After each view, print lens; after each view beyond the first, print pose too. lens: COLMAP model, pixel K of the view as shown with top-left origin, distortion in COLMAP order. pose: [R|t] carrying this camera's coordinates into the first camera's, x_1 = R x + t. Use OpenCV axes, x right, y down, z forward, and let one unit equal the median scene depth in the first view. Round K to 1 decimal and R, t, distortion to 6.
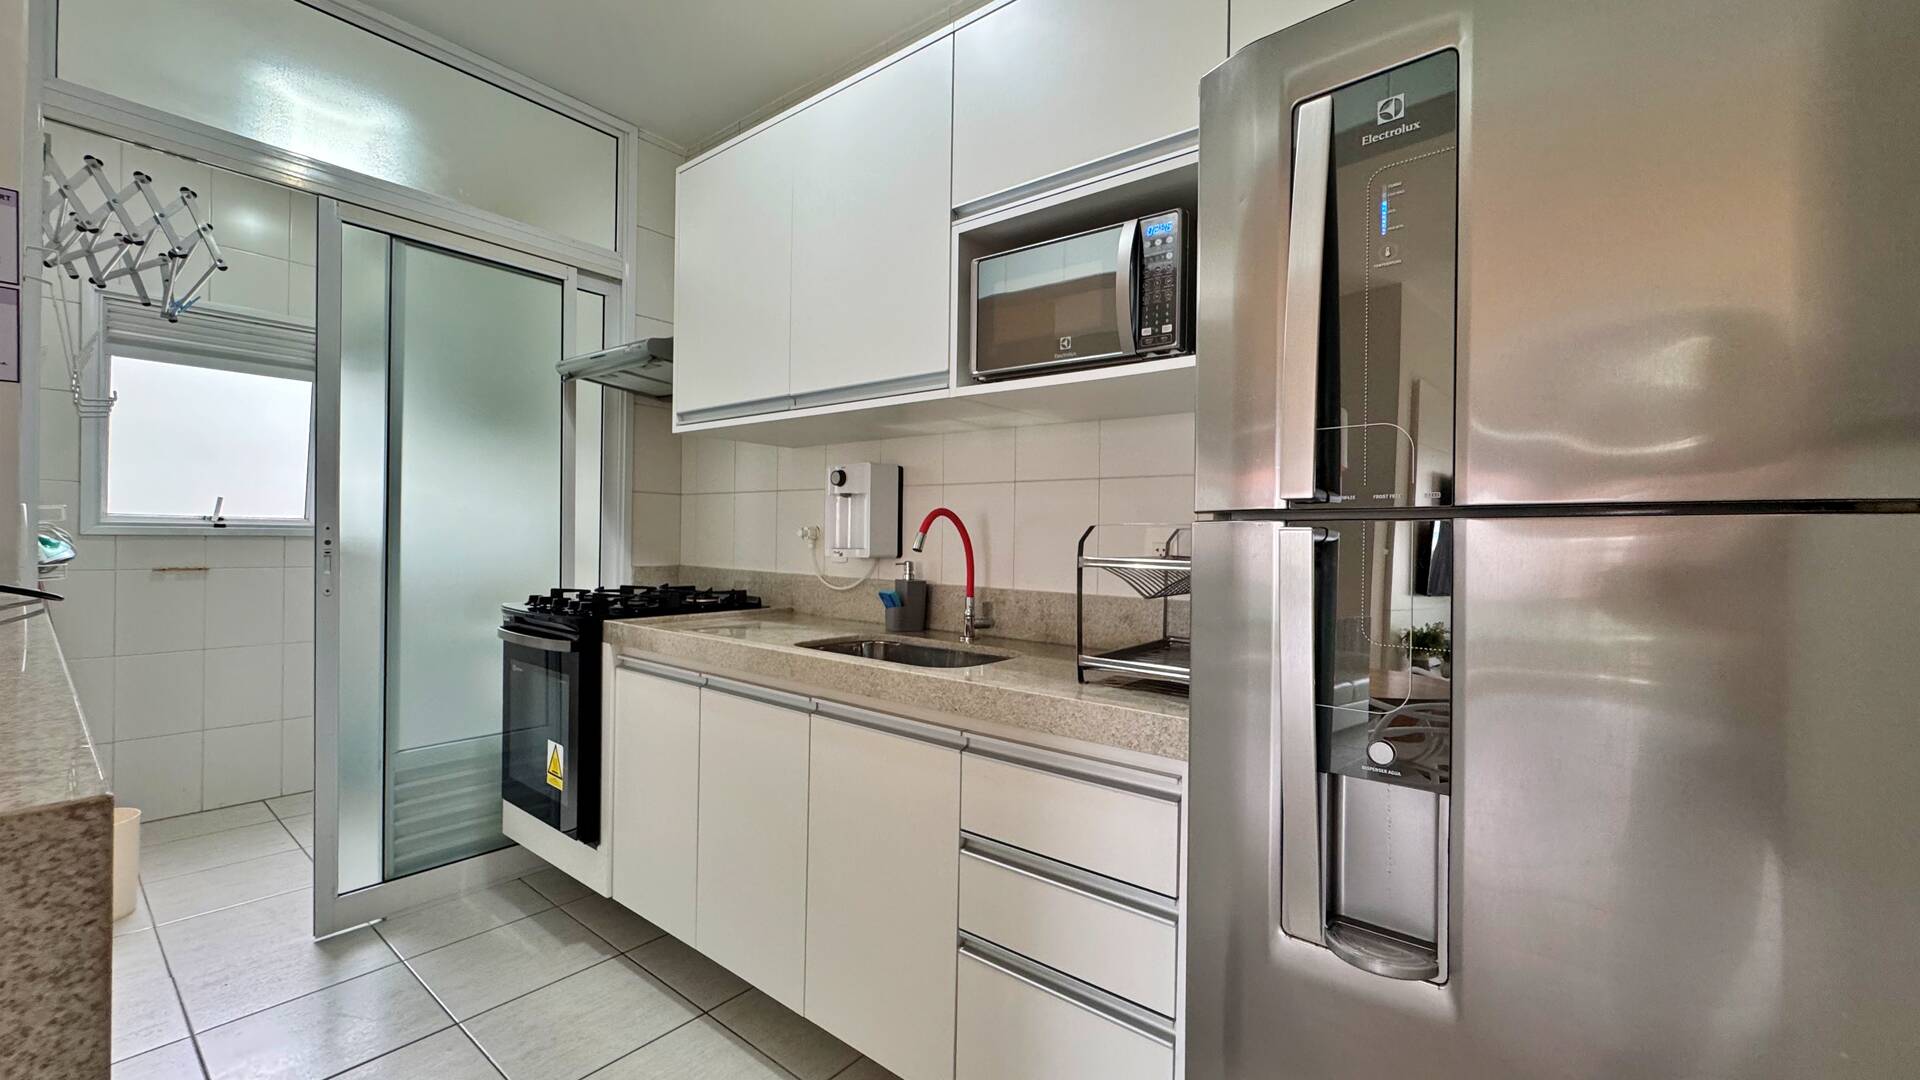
lens RADIAL K [[762.4, 0, 960.0], [0, 762.4, 540.0], [0, 0, 1]] dist [-0.000433, 0.000060]
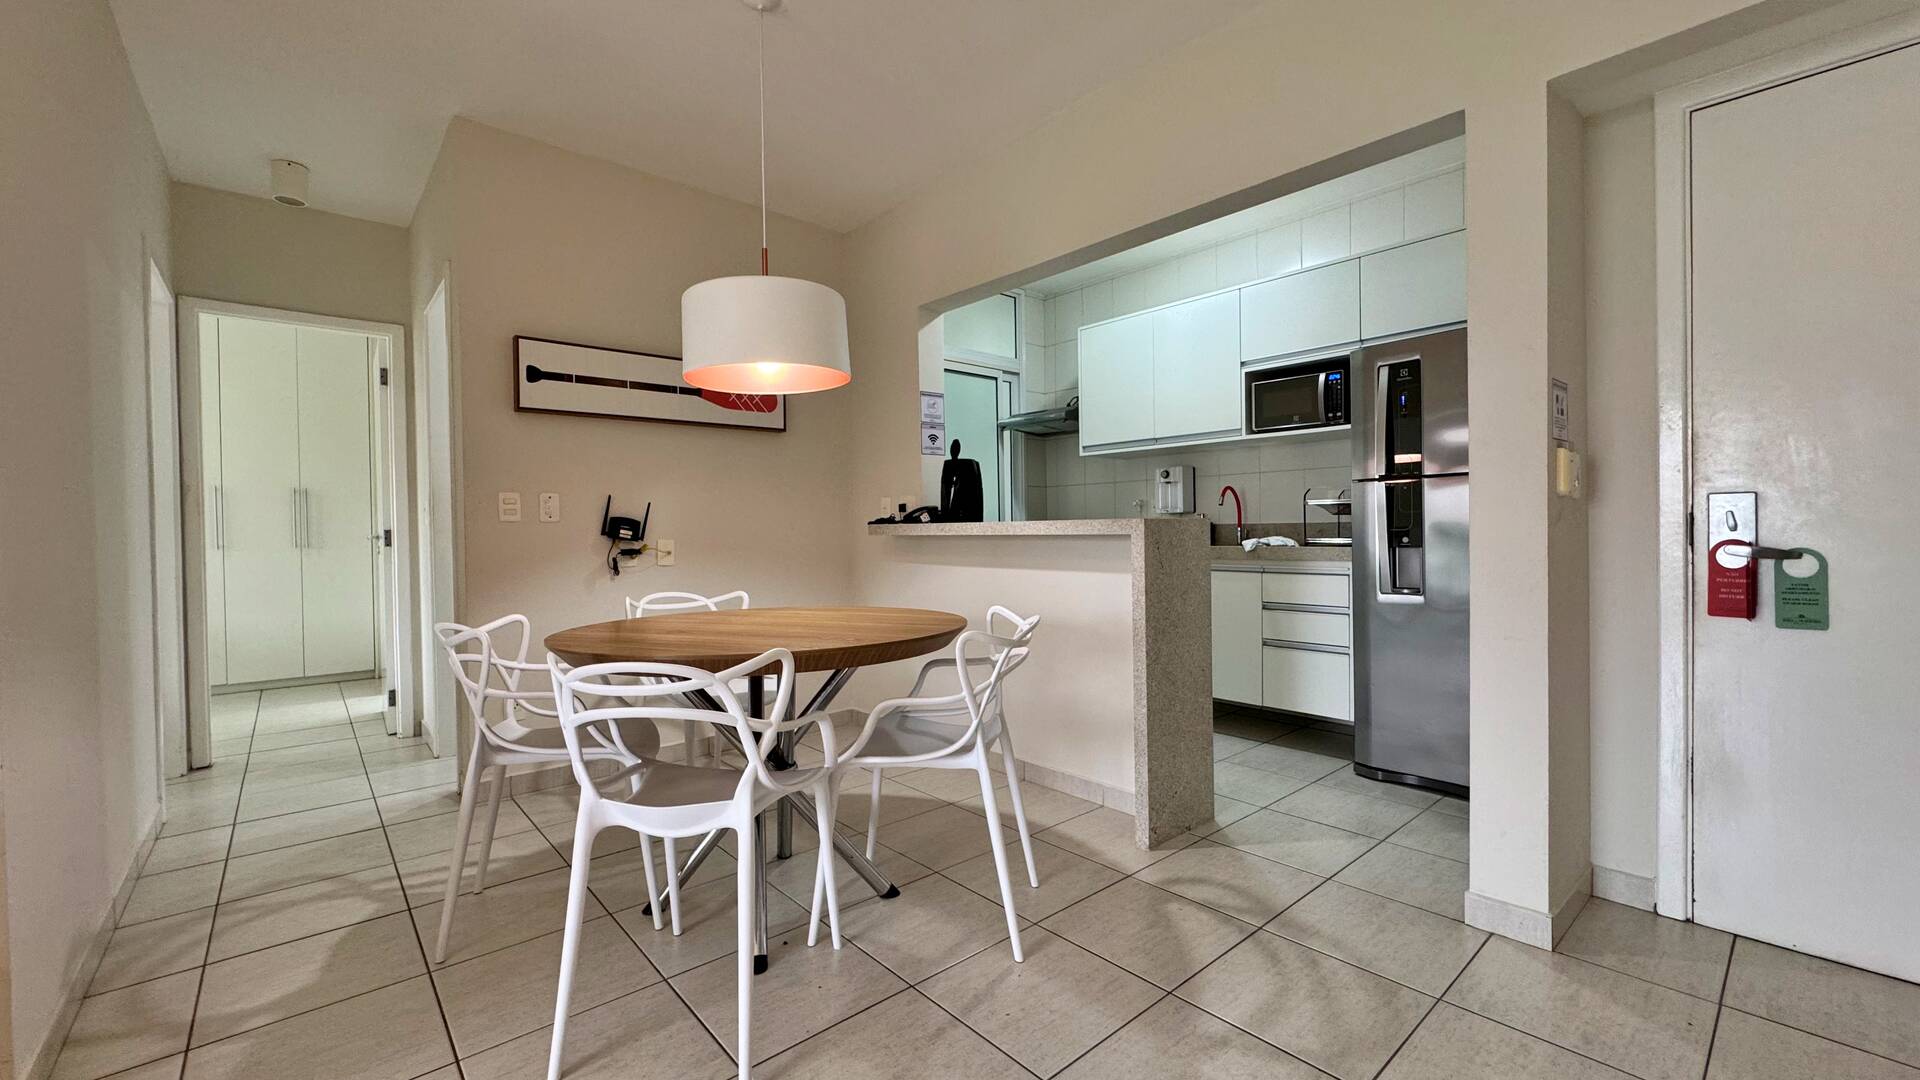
lens RADIAL K [[764.0, 0, 957.9], [0, 764.0, 540.5], [0, 0, 1]] dist [-0.003125, -0.000009]
pose [[0.984593, -0.026343, -0.172866, -0.412040], [0.027879, 0.999590, 0.006462, 0.078746], [0.172625, -0.011182, 0.984924, -1.301365]]
